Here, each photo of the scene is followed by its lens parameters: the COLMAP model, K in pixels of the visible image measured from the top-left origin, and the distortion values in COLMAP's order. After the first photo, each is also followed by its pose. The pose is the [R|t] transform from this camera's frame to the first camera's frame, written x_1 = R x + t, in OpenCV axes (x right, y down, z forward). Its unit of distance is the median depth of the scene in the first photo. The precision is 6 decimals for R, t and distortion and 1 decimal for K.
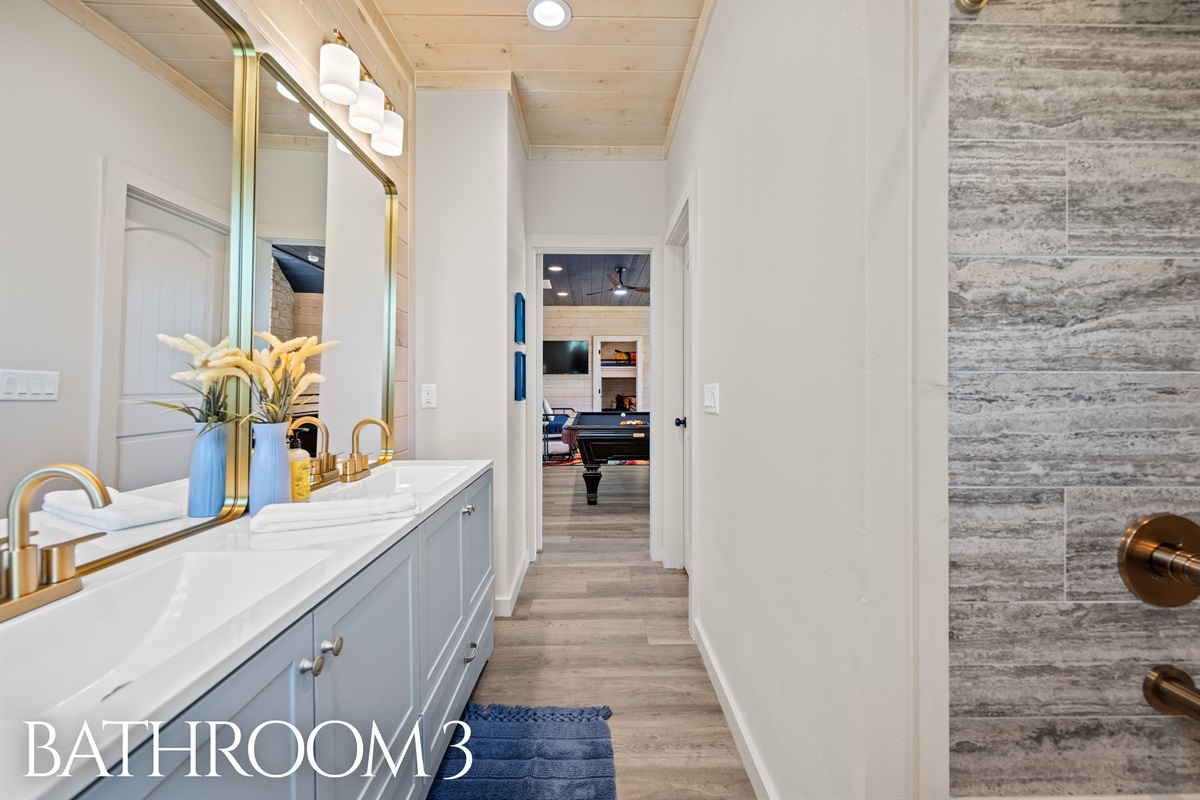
lens RADIAL K [[493.2, 0, 596.9], [0, 493.2, 385.9], [0, 0, 1]] dist [0.000913, 0.000068]
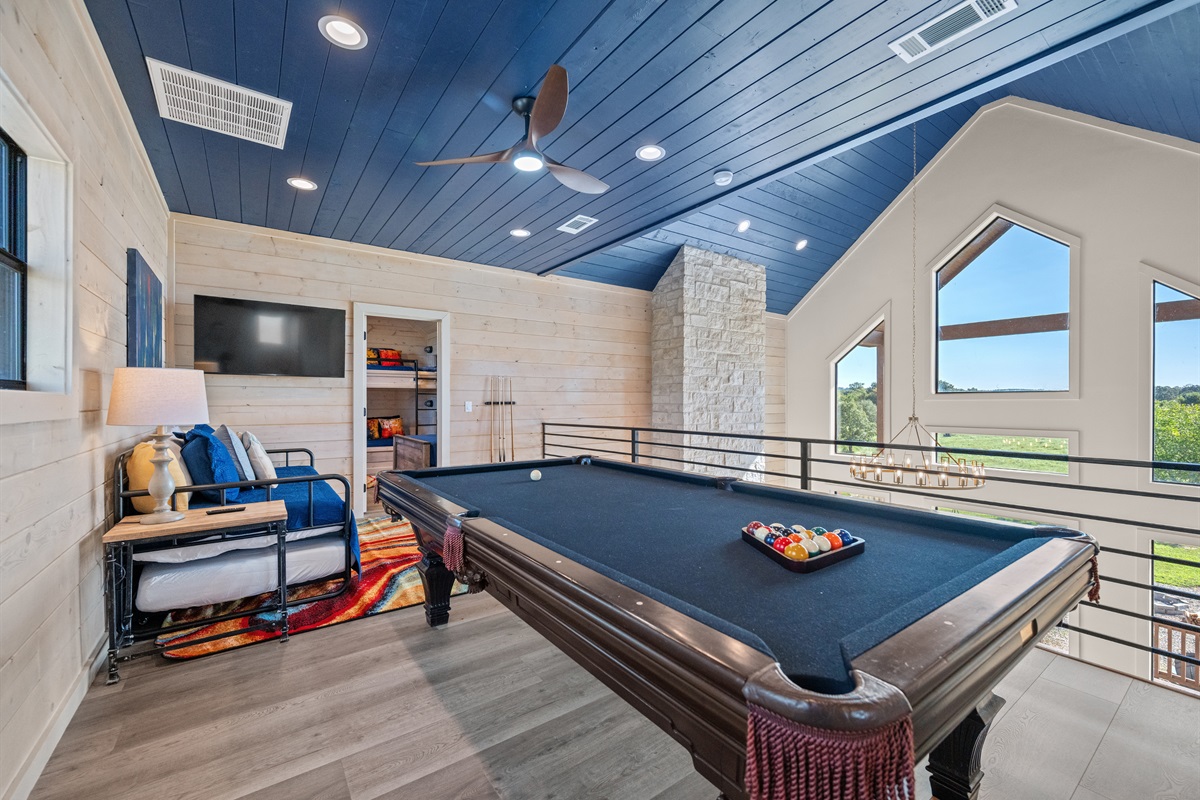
lens RADIAL K [[493.2, 0, 601.1], [0, 493.2, 402.7], [0, 0, 1]] dist [0.000913, 0.000068]
pose [[0.819627, -0.002236, 0.572893, -0.352686], [-0.001128, 0.999984, 0.005517, -0.010180], [-0.572896, -0.005168, 0.819612, 1.759483]]
